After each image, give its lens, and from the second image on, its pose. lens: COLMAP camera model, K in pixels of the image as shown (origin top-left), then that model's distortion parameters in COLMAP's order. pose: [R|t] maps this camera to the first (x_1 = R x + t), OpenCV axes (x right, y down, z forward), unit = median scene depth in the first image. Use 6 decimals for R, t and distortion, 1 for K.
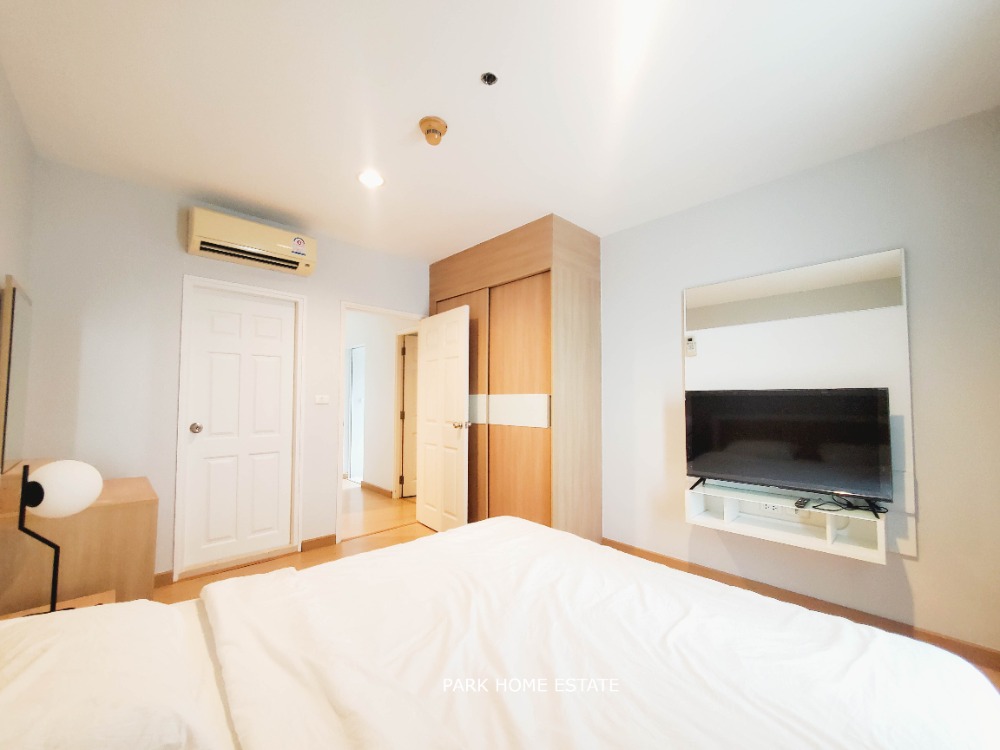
lens RADIAL K [[399.9, 0, 497.2], [0, 399.9, 384.6], [0, 0, 1]] dist [-0.000047, 0.000089]
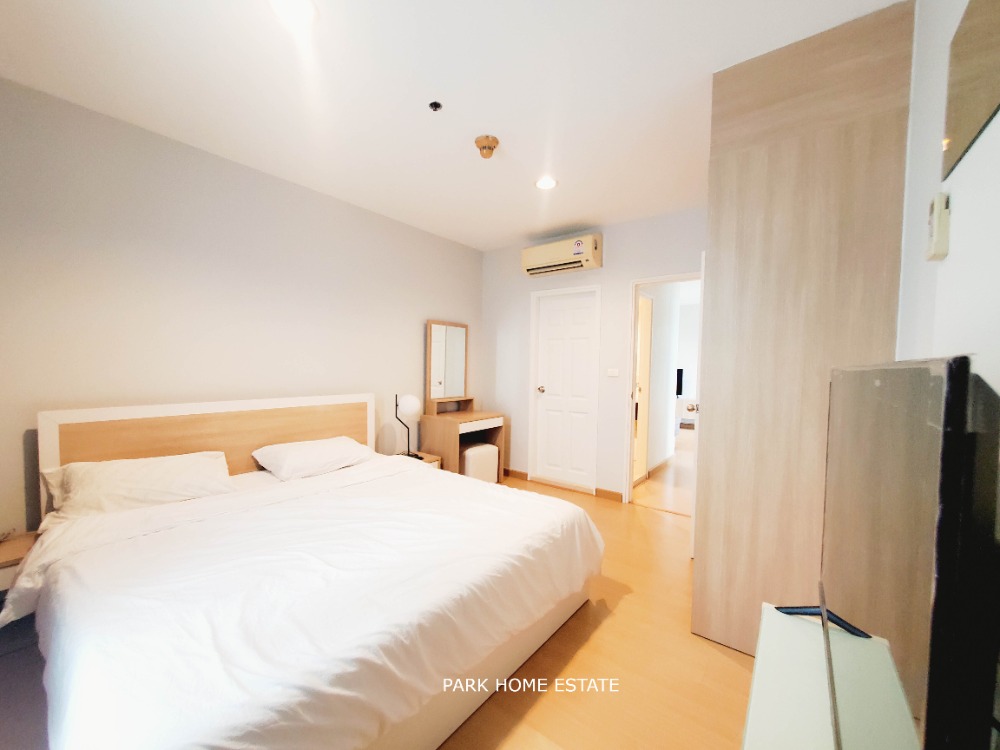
lens RADIAL K [[399.9, 0, 497.2], [0, 399.9, 384.6], [0, 0, 1]] dist [-0.000047, 0.000089]
pose [[0.143916, 0.049073, -0.988372, 0.742425], [0.025439, 0.998256, 0.053268, 0.002026], [0.989263, -0.032809, 0.142417, 0.595976]]
